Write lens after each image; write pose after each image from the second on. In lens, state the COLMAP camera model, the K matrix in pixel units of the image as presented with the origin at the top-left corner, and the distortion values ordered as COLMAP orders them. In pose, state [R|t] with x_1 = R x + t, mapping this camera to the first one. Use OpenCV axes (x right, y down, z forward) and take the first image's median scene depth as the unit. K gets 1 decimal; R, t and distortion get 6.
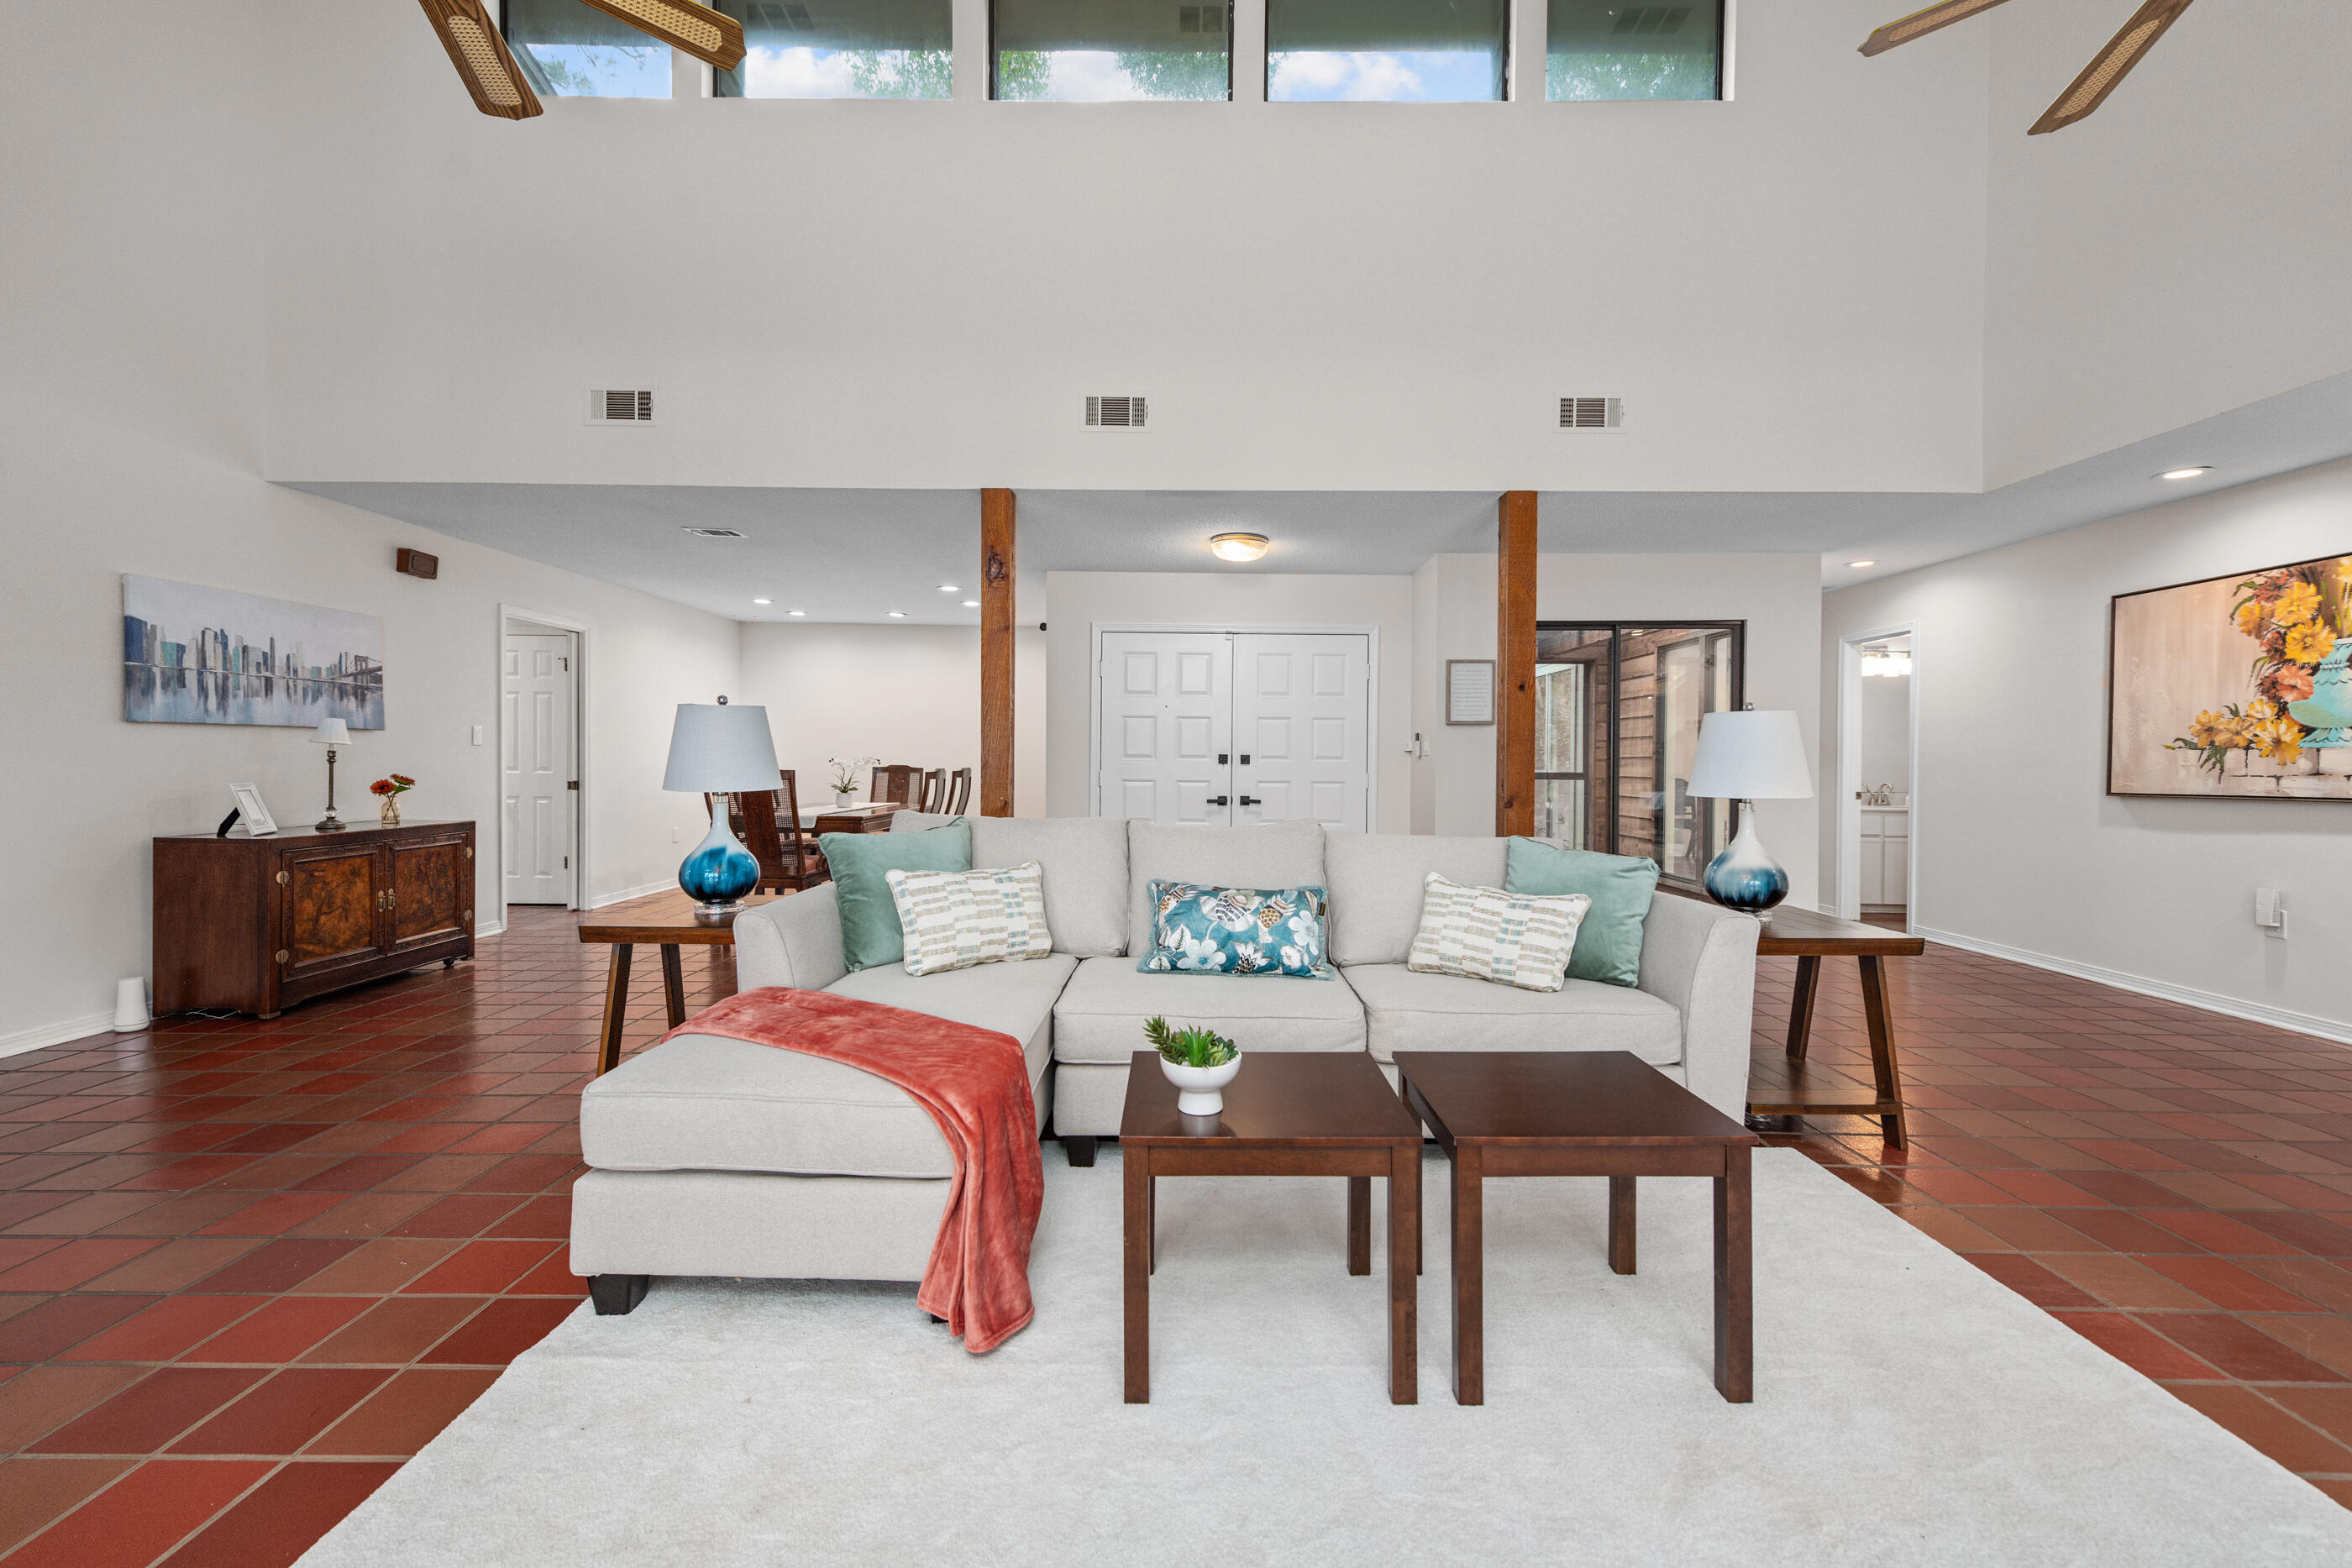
lens RADIAL K [[928.7, 0, 1189.0], [0, 928.7, 780.0], [0, 0, 1]] dist [0.015529, -0.003713]
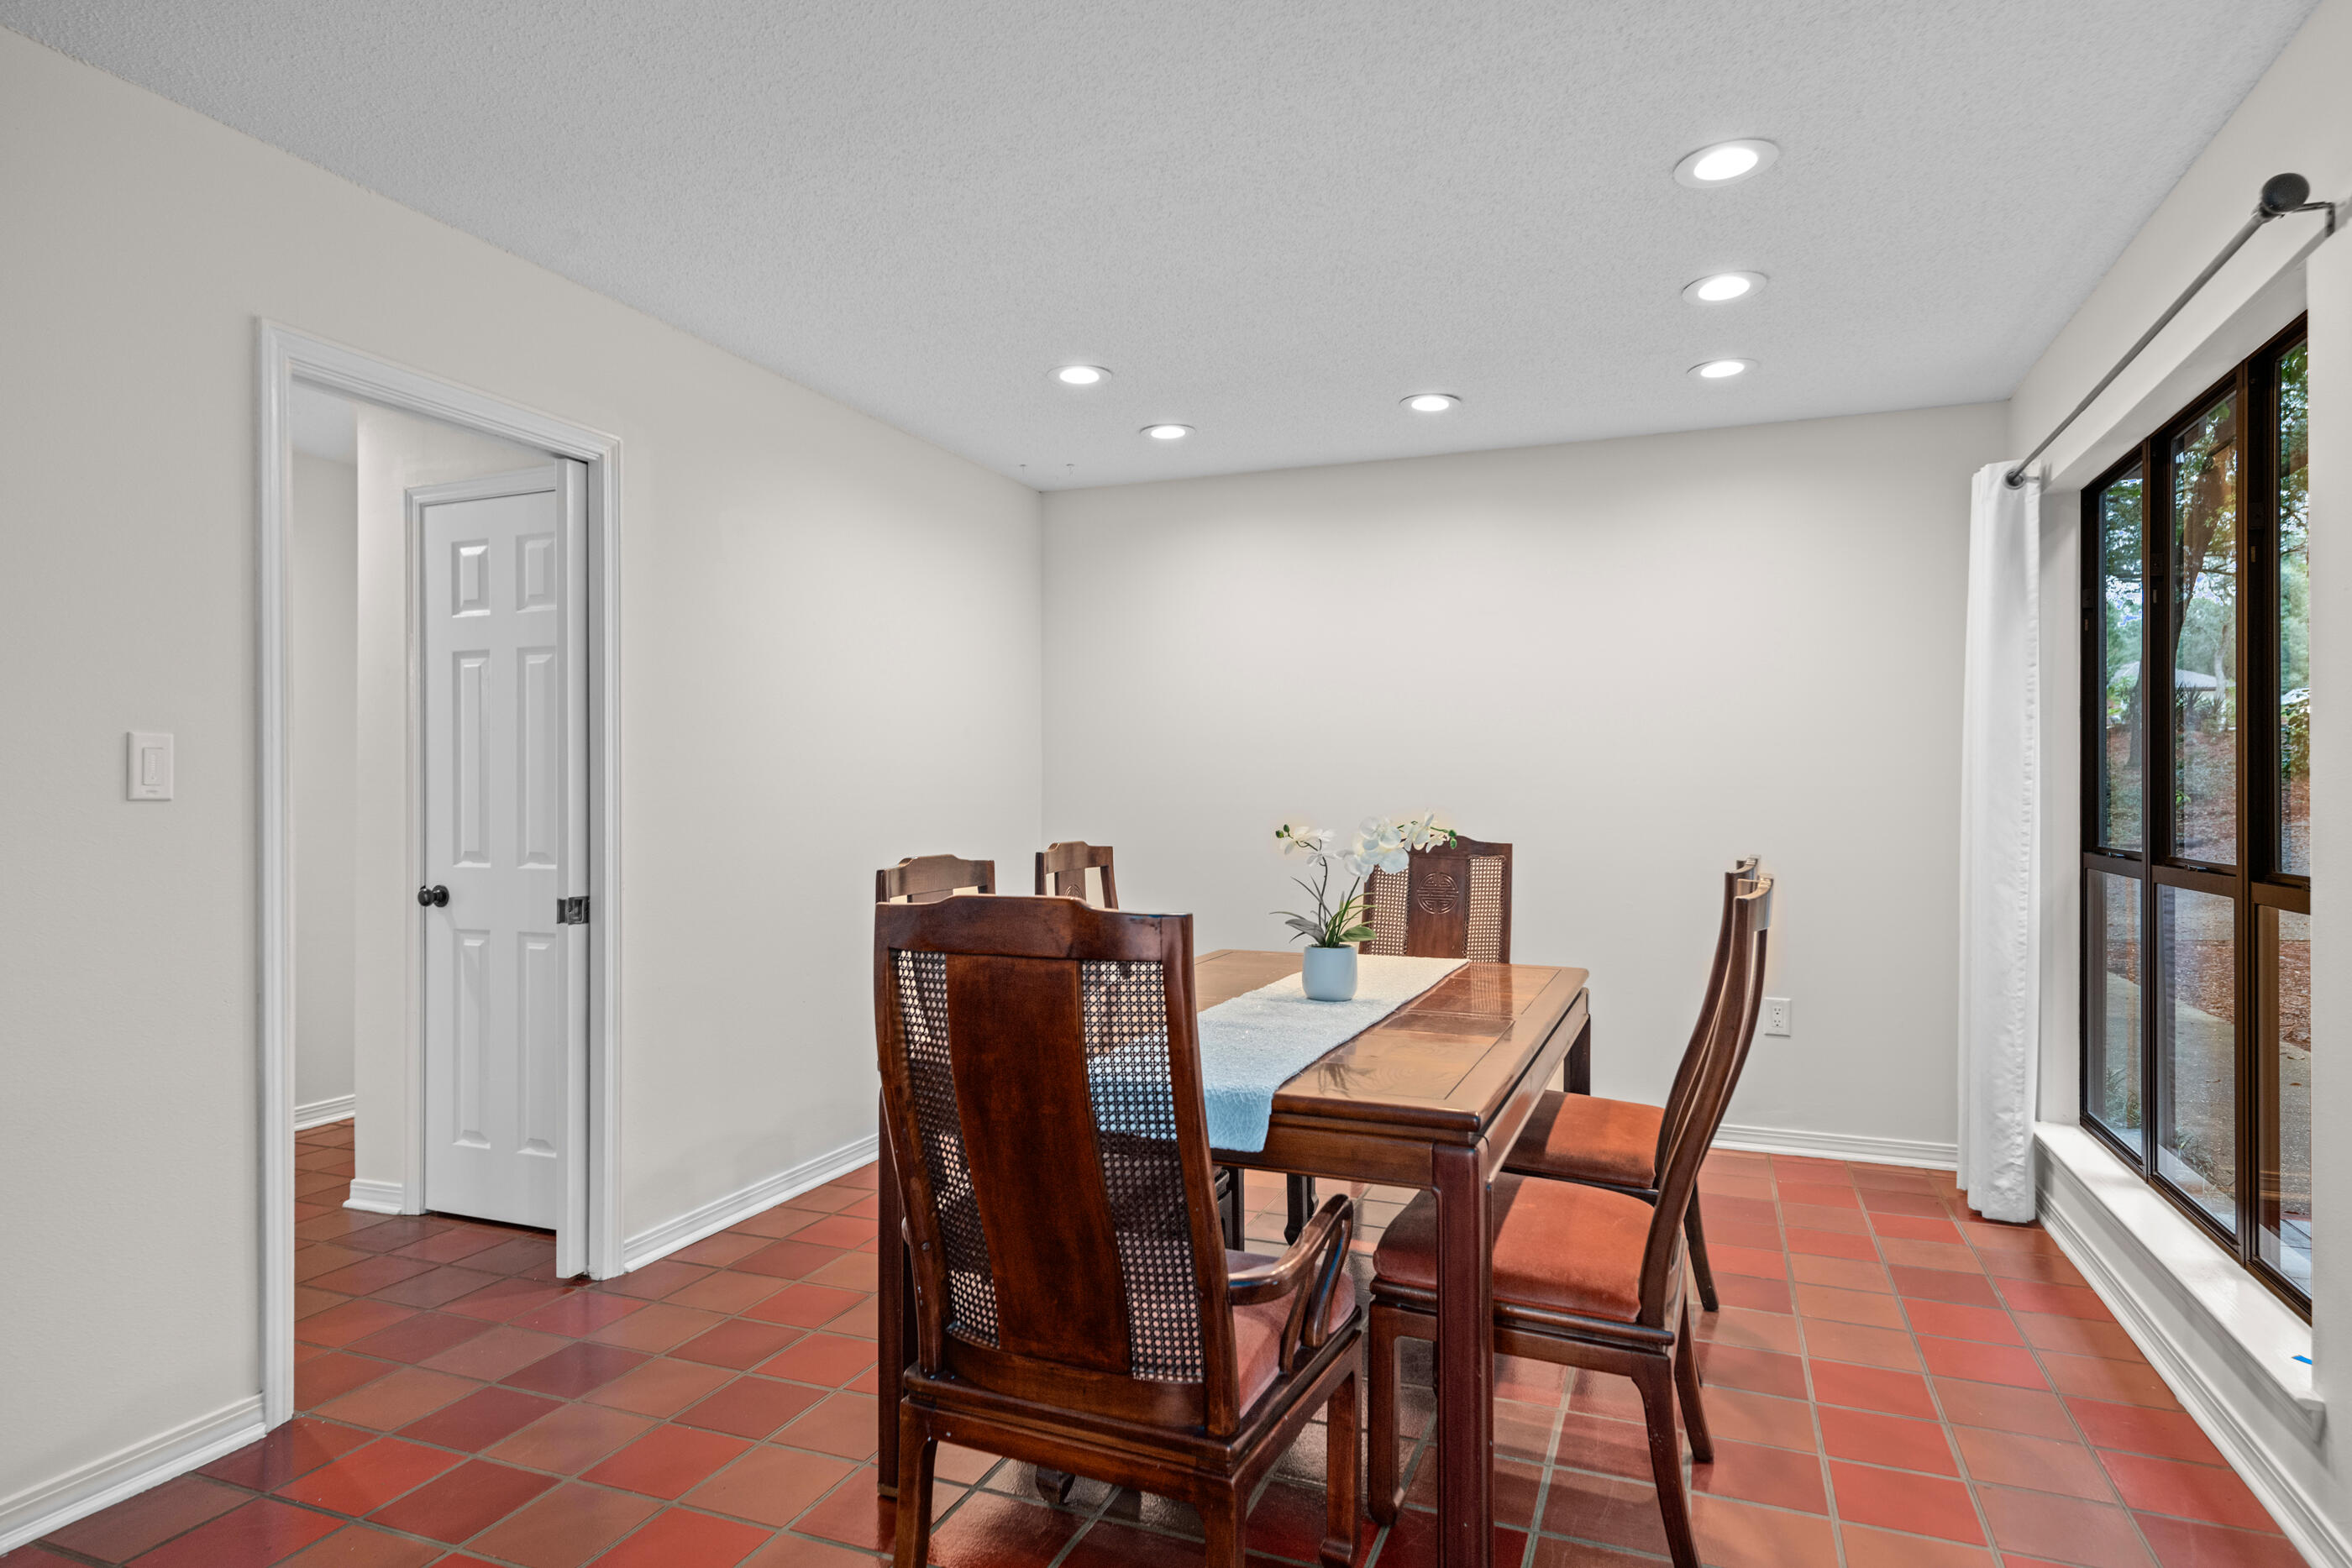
lens RADIAL K [[1319.7, 0, 1179.5], [0, 1319.7, 792.7], [0, 0, 1]] dist [0.012902, -0.000355]
pose [[0.930414, -0.010262, -0.366367, -0.427346], [0.001308, 0.999695, -0.024679, -0.038267], [0.366508, 0.022482, 0.930143, 0.975883]]
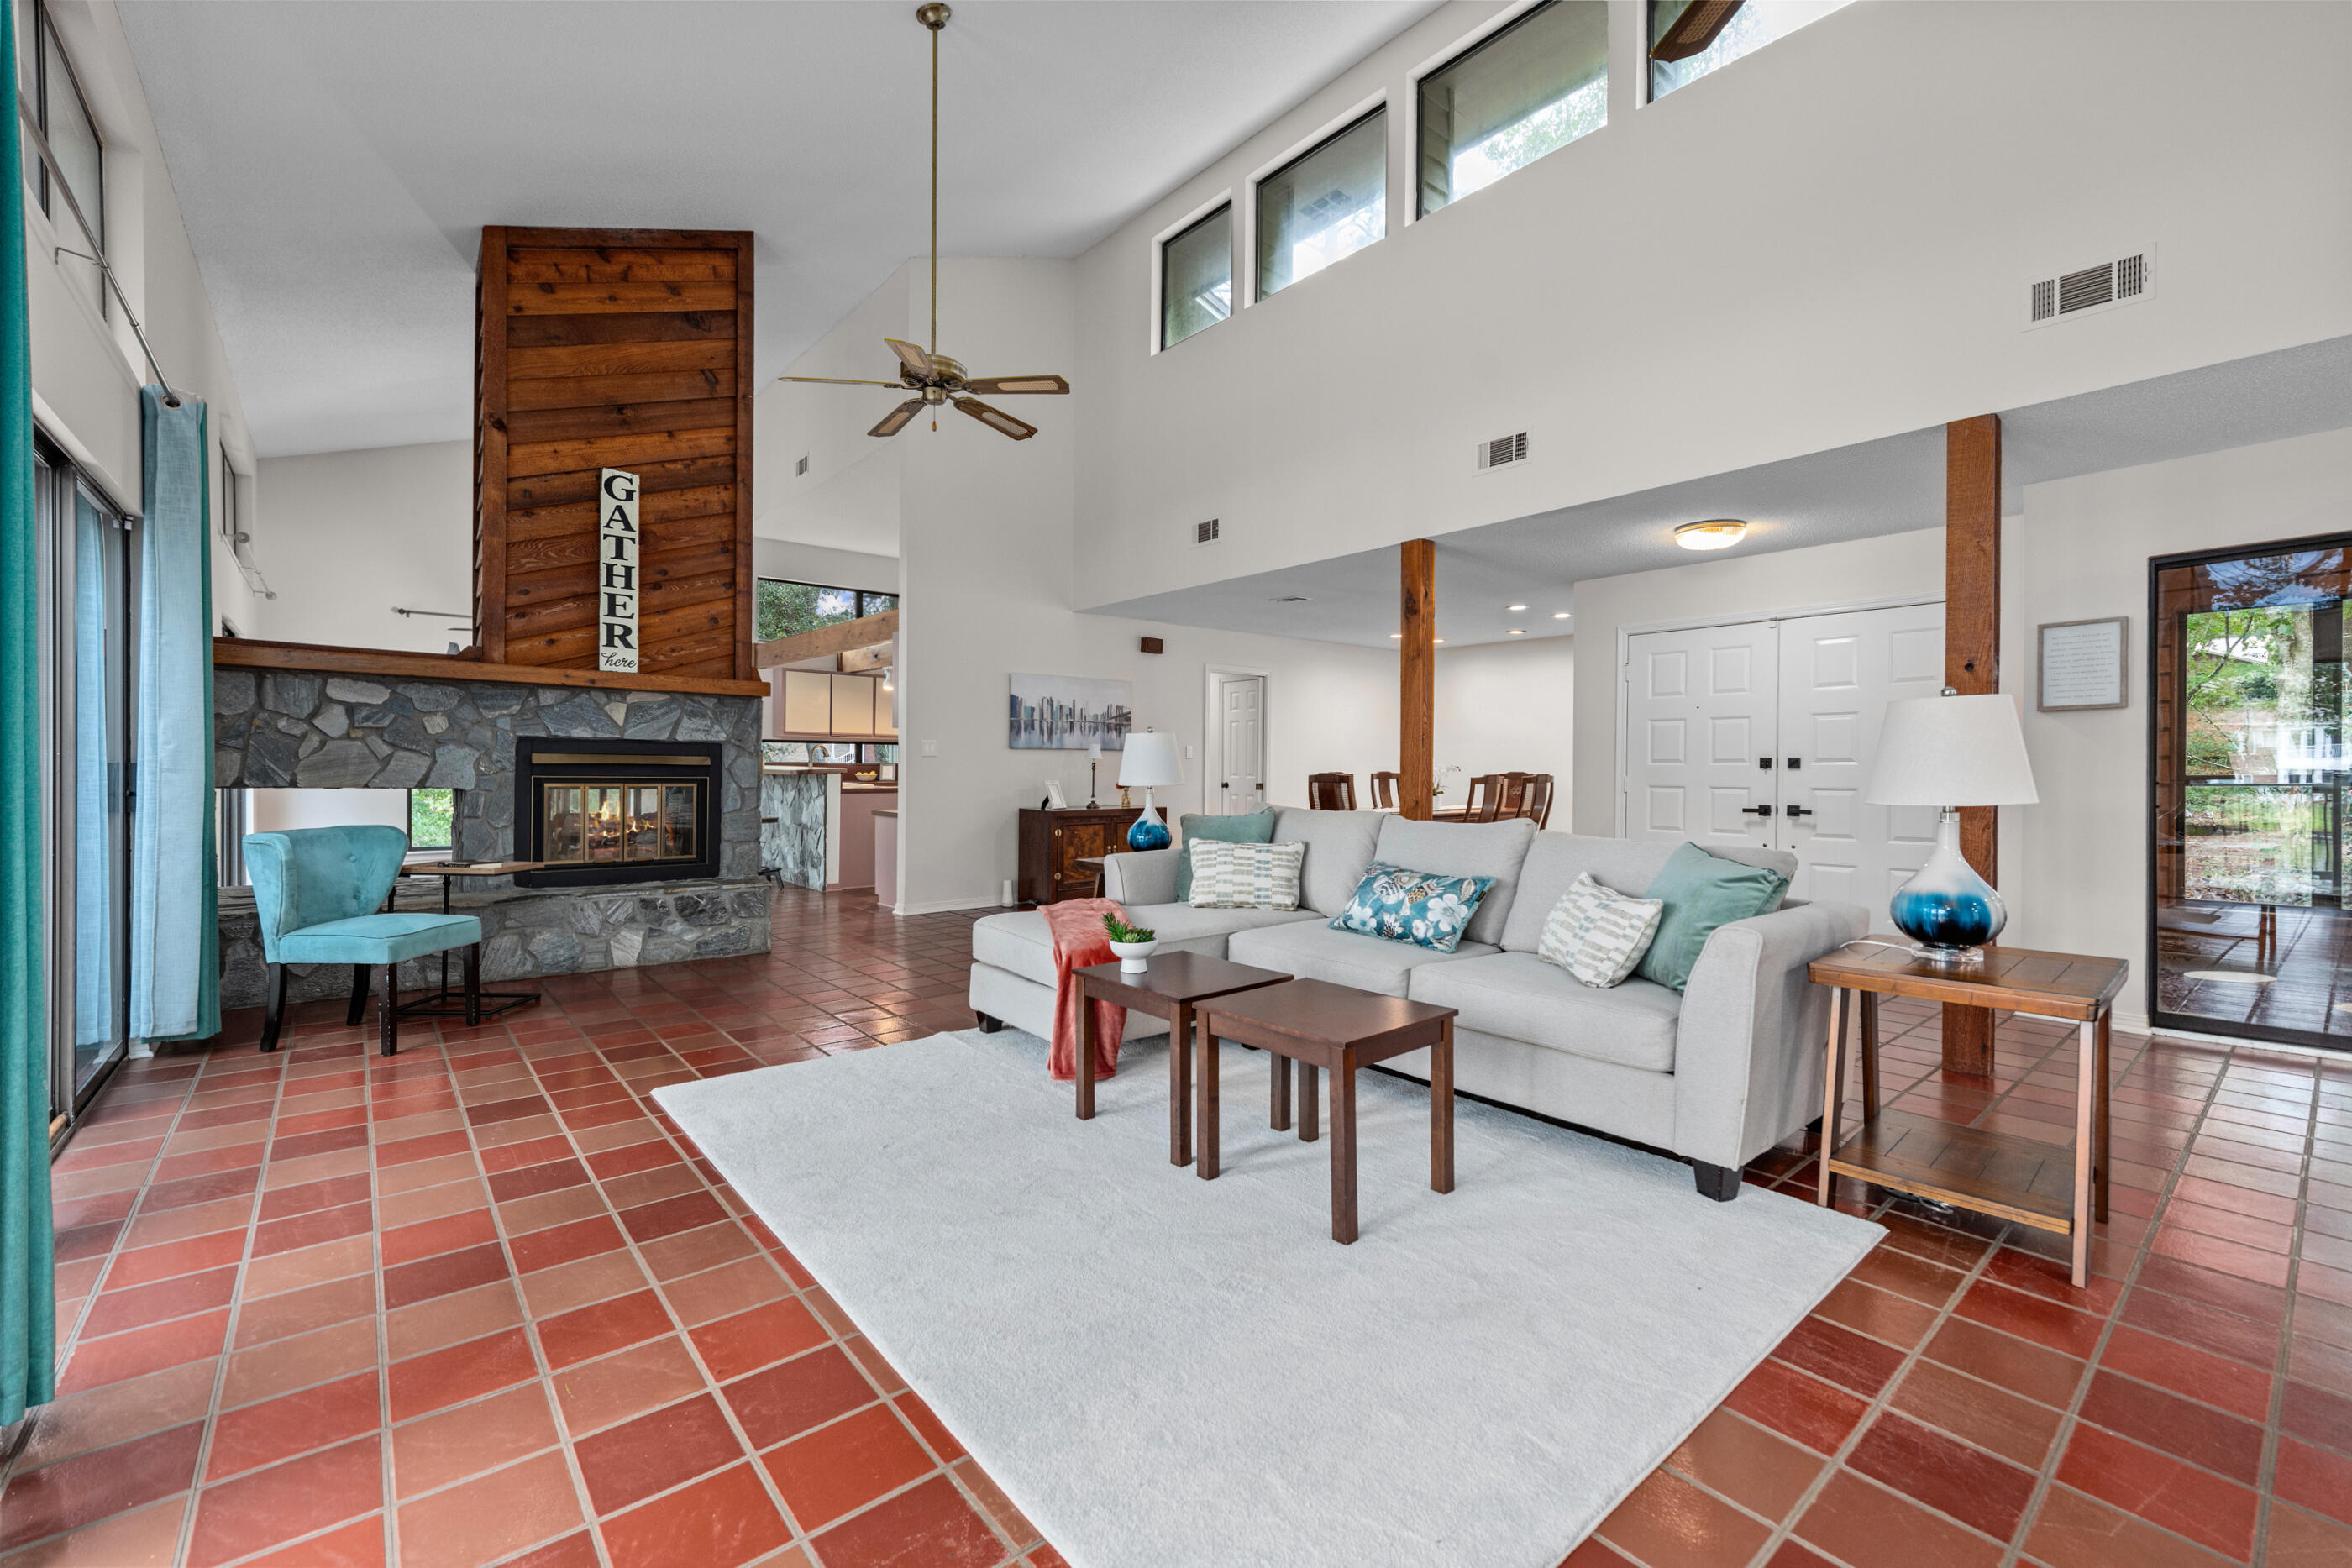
lens RADIAL K [[981.0, 0, 1197.0], [0, 981.0, 762.7], [0, 0, 1]] dist [0.008679, -0.001917]
pose [[0.654501, -0.007496, -0.756024, 0.570244], [-0.016117, 0.999585, -0.023864, 0.008158], [0.755890, 0.027804, 0.654108, -0.026733]]
